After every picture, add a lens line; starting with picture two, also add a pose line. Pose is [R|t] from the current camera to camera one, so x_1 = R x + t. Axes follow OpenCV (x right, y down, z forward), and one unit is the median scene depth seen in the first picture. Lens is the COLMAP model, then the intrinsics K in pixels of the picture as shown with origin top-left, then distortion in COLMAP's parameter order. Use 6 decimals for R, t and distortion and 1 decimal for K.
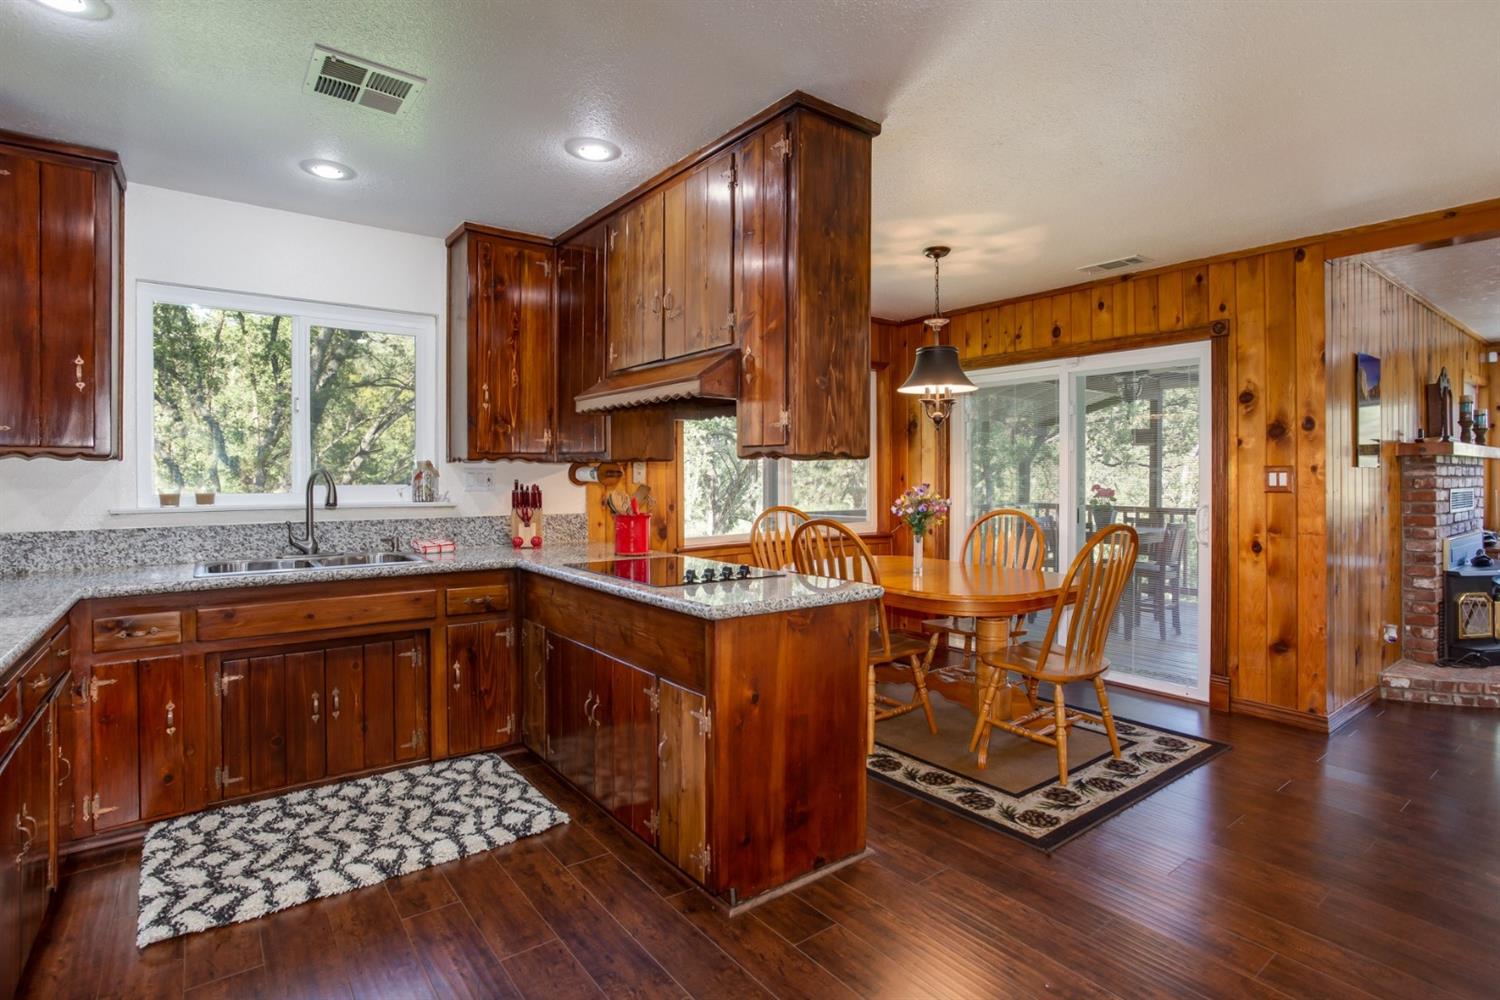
lens RADIAL K [[734.4, 0, 773.6], [0, 734.4, 480.0], [0, 0, 1]] dist [-0.005849, 0.001870]
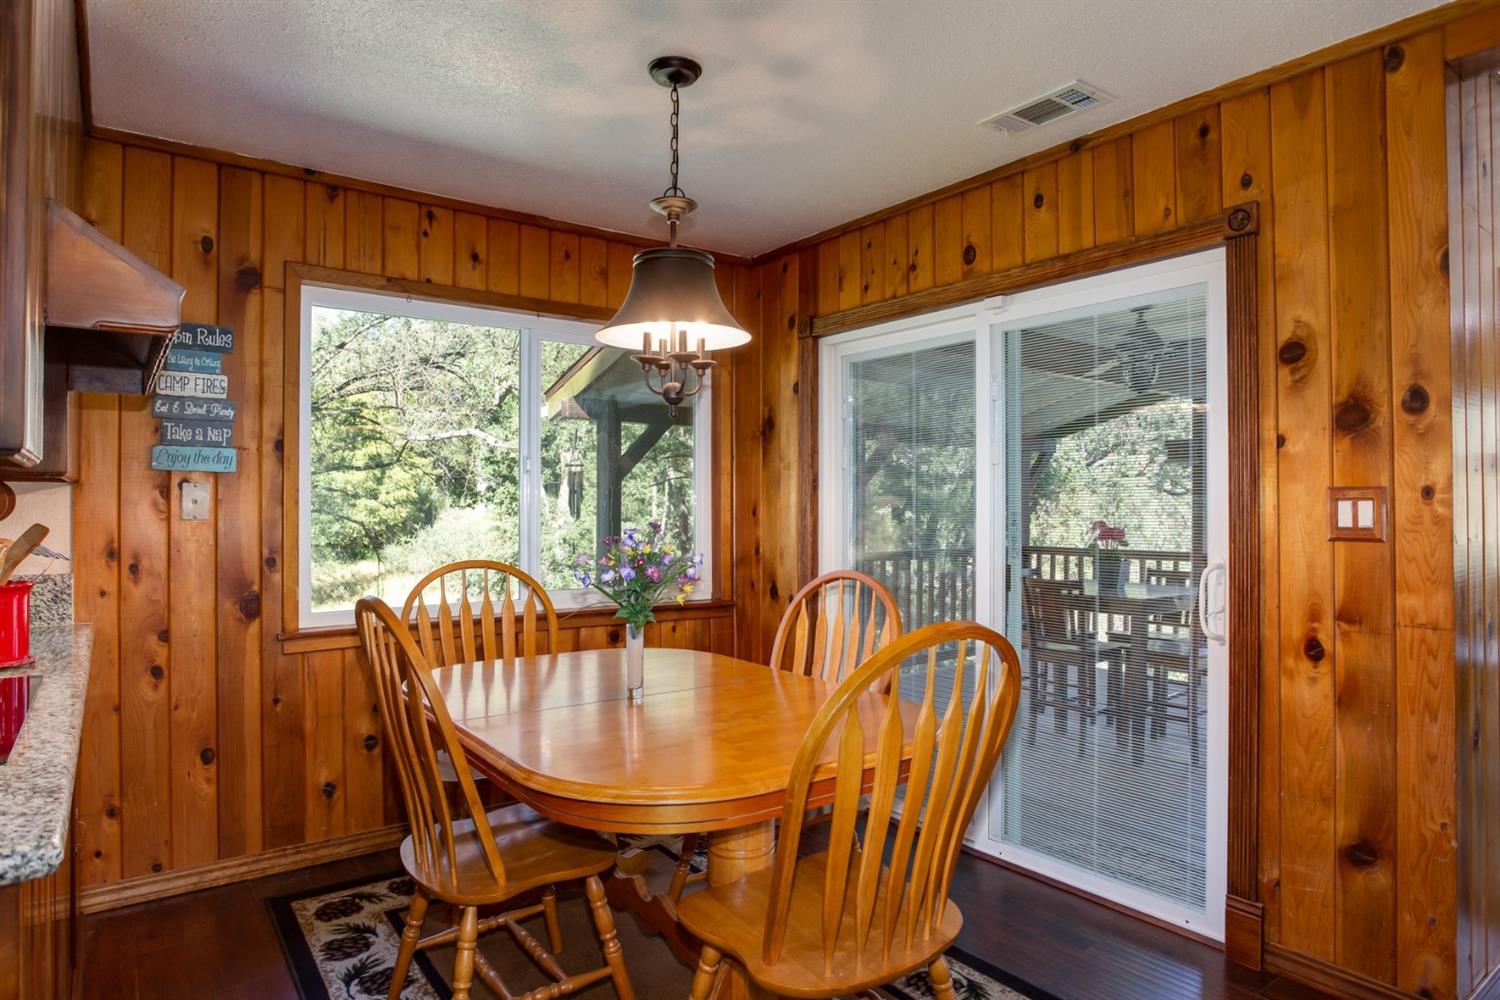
lens RADIAL K [[881.4, 0, 745.0], [0, 881.4, 502.2], [0, 0, 1]] dist [-0.017460, -0.000145]
pose [[0.999429, 0.000215, -0.033798, 0.284565], [-0.000620, 0.999928, -0.011965, -0.001426], [0.033793, 0.011980, 0.999357, 0.380368]]
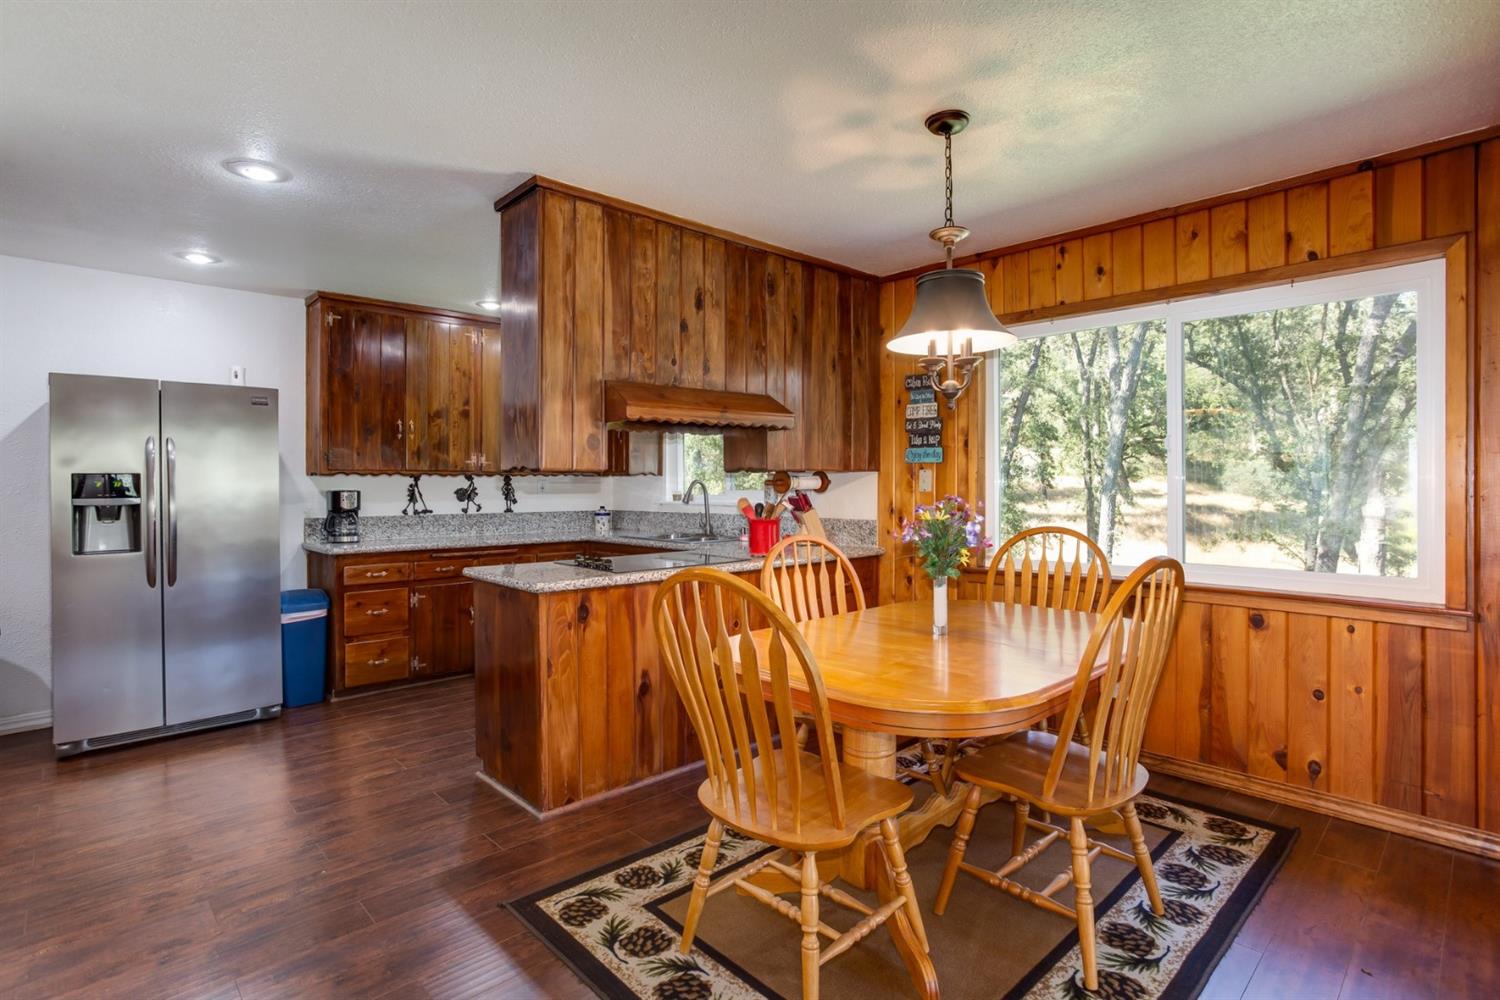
lens RADIAL K [[734.4, 0, 750.3], [0, 734.4, 489.0], [0, 0, 1]] dist [-0.005849, 0.001870]
pose [[0.103145, 0.008718, -0.994628, 0.829764], [-0.008154, 0.999935, 0.007919, -0.005080], [0.994633, 0.007294, 0.103209, 0.776061]]
